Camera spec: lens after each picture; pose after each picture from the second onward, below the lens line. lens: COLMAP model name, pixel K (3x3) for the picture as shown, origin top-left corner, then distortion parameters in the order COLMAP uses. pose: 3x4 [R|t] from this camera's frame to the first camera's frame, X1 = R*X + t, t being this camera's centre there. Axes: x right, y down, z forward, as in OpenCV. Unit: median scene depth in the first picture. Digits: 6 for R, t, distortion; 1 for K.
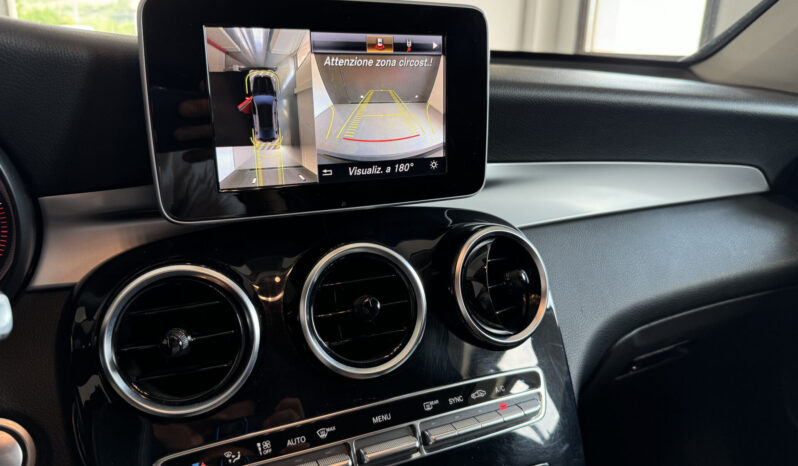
lens RADIAL K [[552.9, 0, 385.4], [0, 552.9, 229.2], [0, 0, 1]] dist [0.052912, -0.061948]
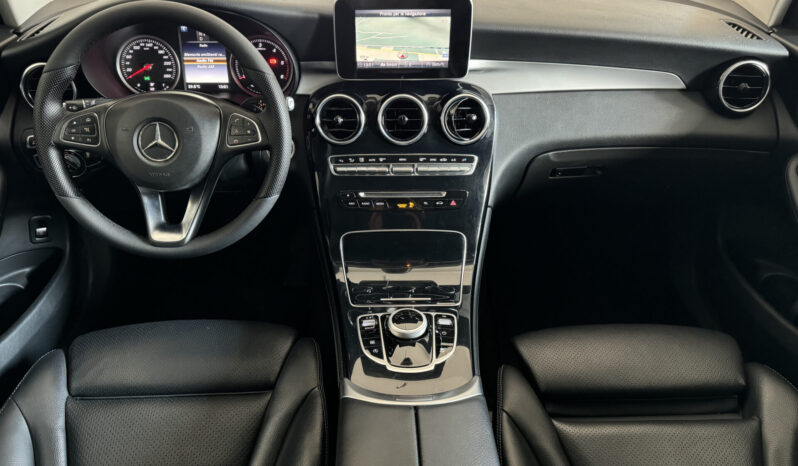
lens RADIAL K [[608.9, 0, 395.8], [0, 608.9, 234.5], [0, 0, 1]] dist [0.173437, -0.395422]
pose [[0.927554, 0.213239, -0.306876, 0.968554], [-0.105180, 0.936982, 0.333169, -0.324912], [0.358582, -0.276755, 0.891530, -1.837782]]
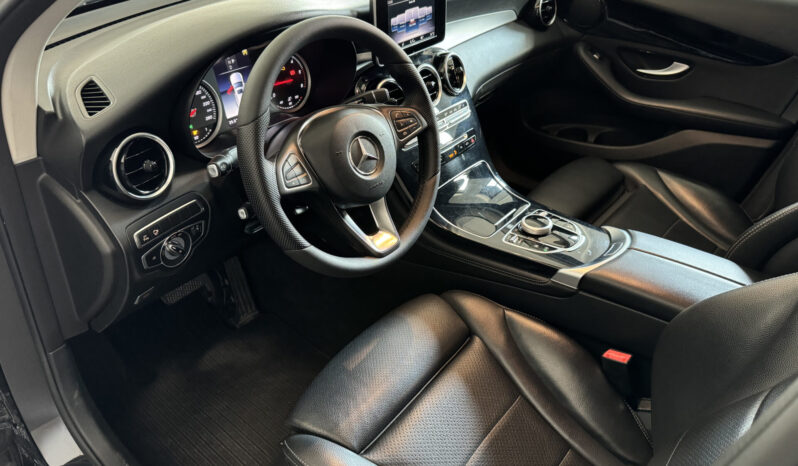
lens RADIAL K [[608.9, 0, 395.8], [0, 608.9, 234.5], [0, 0, 1]] dist [0.173437, -0.395422]
pose [[0.882753, -0.245292, 0.400724, -1.804281], [0.110388, 0.937303, 0.330571, -0.241572], [-0.456686, -0.247577, 0.854484, -2.121581]]
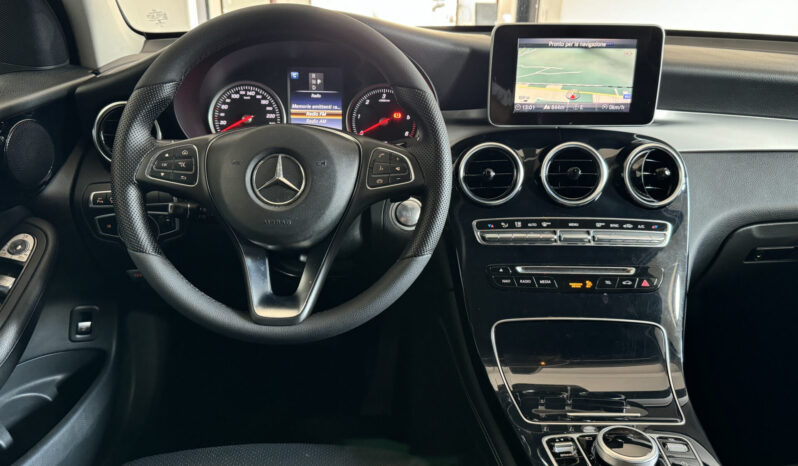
lens RADIAL K [[608.9, 0, 395.8], [0, 608.9, 234.5], [0, 0, 1]] dist [0.173437, -0.395422]
pose [[0.920492, 0.142583, -0.363819, 0.225827], [-0.115726, 0.988756, 0.094705, 0.226133], [0.373232, -0.045072, 0.926643, -1.420874]]
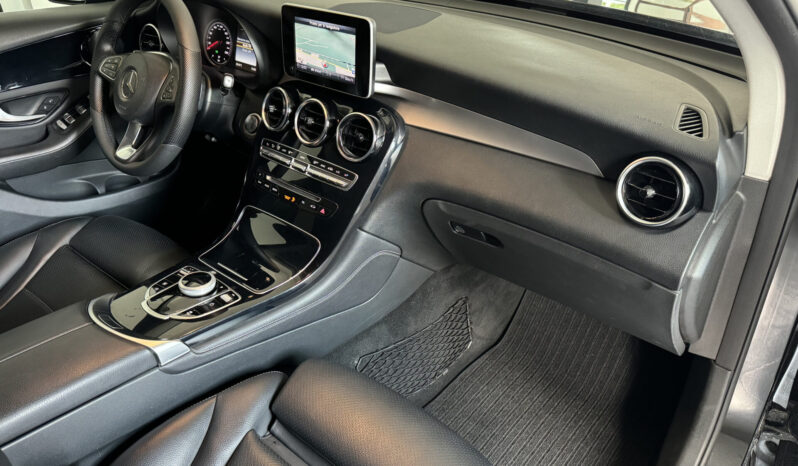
lens RADIAL K [[608.9, 0, 395.8], [0, 608.9, 234.5], [0, 0, 1]] dist [0.173437, -0.395422]
pose [[0.432811, 0.454529, -0.778511, 2.924820], [-0.242075, 0.890468, 0.385313, -0.677907], [0.868375, 0.021690, 0.495434, -0.199534]]
